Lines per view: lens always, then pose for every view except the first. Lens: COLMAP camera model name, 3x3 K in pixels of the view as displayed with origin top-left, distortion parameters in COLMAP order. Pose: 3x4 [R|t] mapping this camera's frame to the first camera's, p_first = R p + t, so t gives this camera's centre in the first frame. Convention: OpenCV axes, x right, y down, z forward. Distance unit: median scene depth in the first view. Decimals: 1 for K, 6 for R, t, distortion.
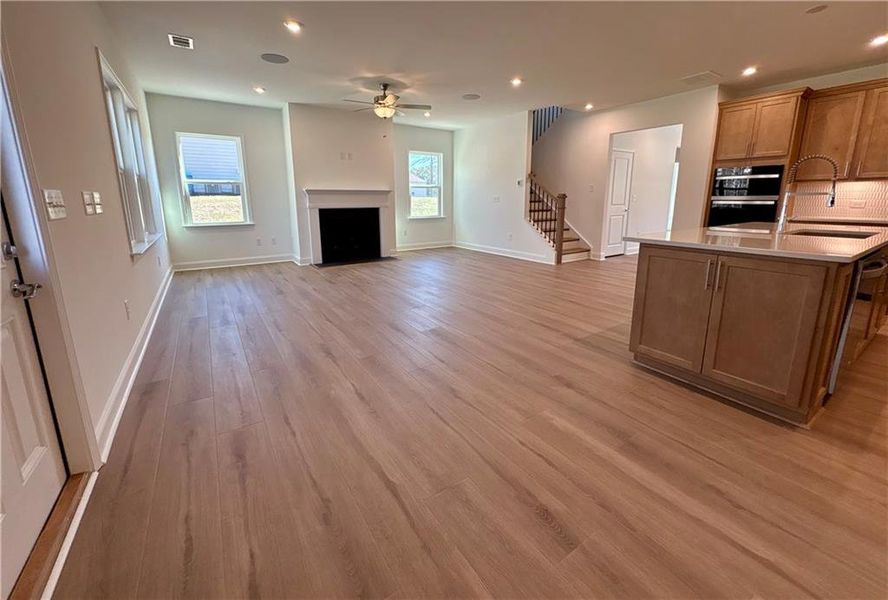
lens RADIAL K [[356.9, 0, 441.2], [0, 356.9, 267.9], [0, 0, 1]] dist [-0.001740, -0.000031]
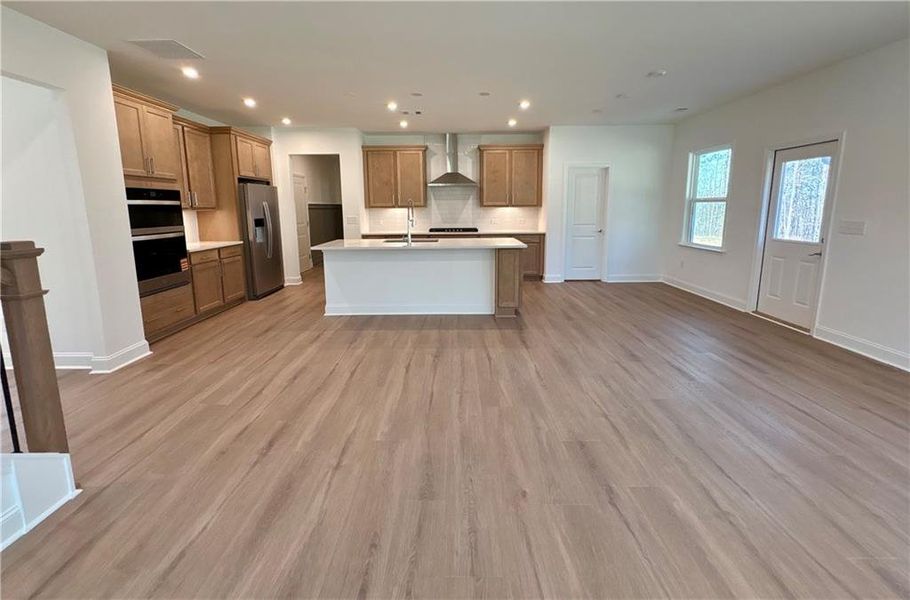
lens RADIAL K [[362.9, 0, 454.0], [0, 362.9, 258.5], [0, 0, 1]] dist [0.000861, 0.000083]
pose [[-0.830745, -0.069464, 0.552302, -0.074288], [0.117246, 0.948090, 0.295598, -0.248395], [-0.544165, 0.310322, -0.779477, 1.084374]]
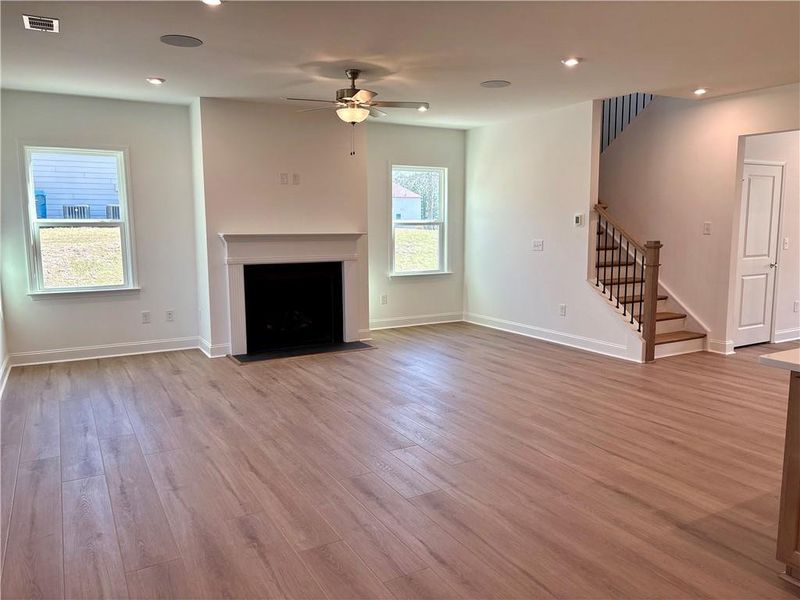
lens RADIAL K [[605.5, 0, 399.1], [0, 605.5, 298.6], [0, 0, 1]] dist [0.043556, -0.039153]
pose [[0.997085, 0.008265, -0.075856, 0.002094], [-0.013178, 0.997831, -0.064488, -0.046857], [0.075159, 0.065299, 0.995031, -0.013128]]
